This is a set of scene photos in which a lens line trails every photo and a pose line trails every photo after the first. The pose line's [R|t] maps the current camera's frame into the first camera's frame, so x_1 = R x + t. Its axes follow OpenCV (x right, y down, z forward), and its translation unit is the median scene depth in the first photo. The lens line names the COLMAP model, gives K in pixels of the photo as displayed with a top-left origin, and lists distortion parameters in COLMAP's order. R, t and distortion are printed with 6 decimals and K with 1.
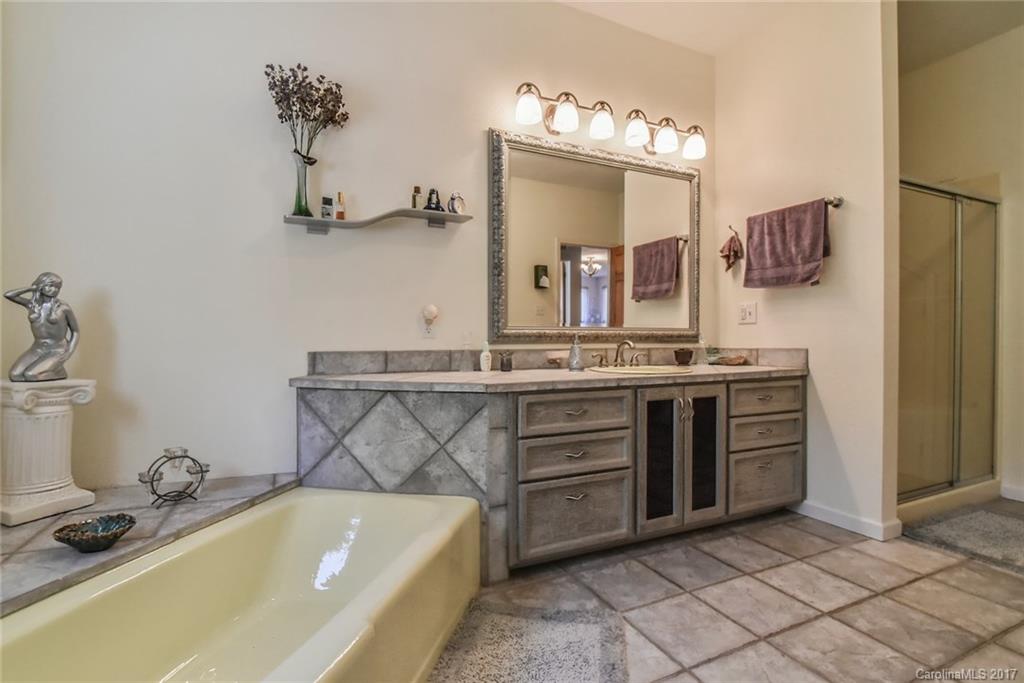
lens RADIAL K [[477.0, 0, 515.1], [0, 477.0, 339.0], [0, 0, 1]] dist [0.003746, 0.000369]
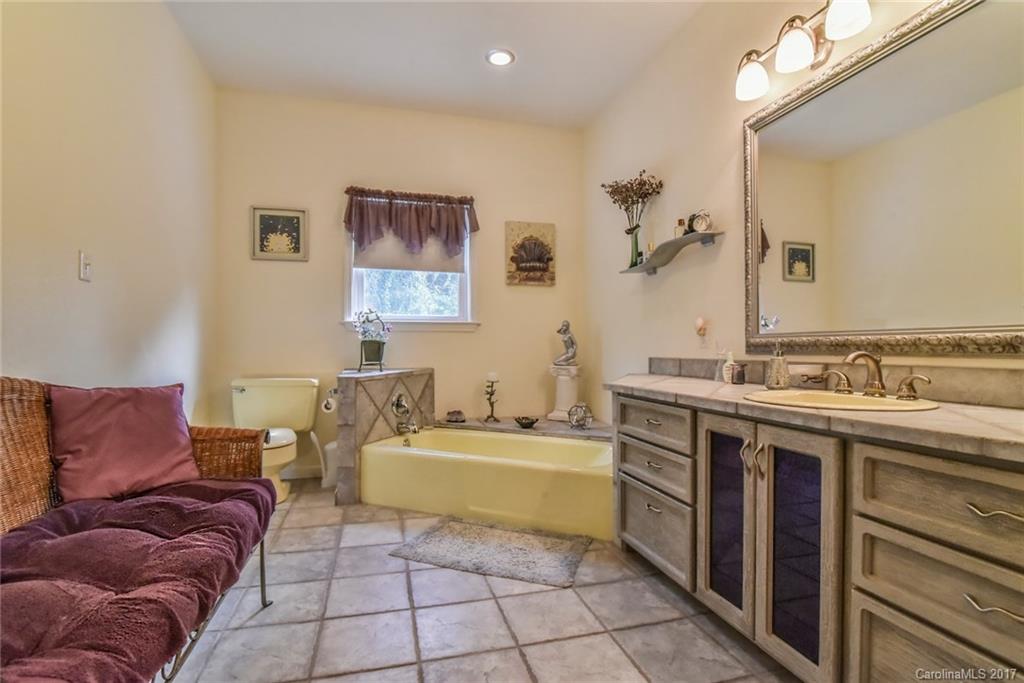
lens RADIAL K [[477.0, 0, 514.0], [0, 477.0, 348.3], [0, 0, 1]] dist [0.003746, 0.000369]
pose [[-0.151581, -0.000538, -0.988445, 1.097032], [-0.002267, 0.999997, -0.000196, 0.000771], [0.988442, 0.002211, -0.151582, 0.828588]]
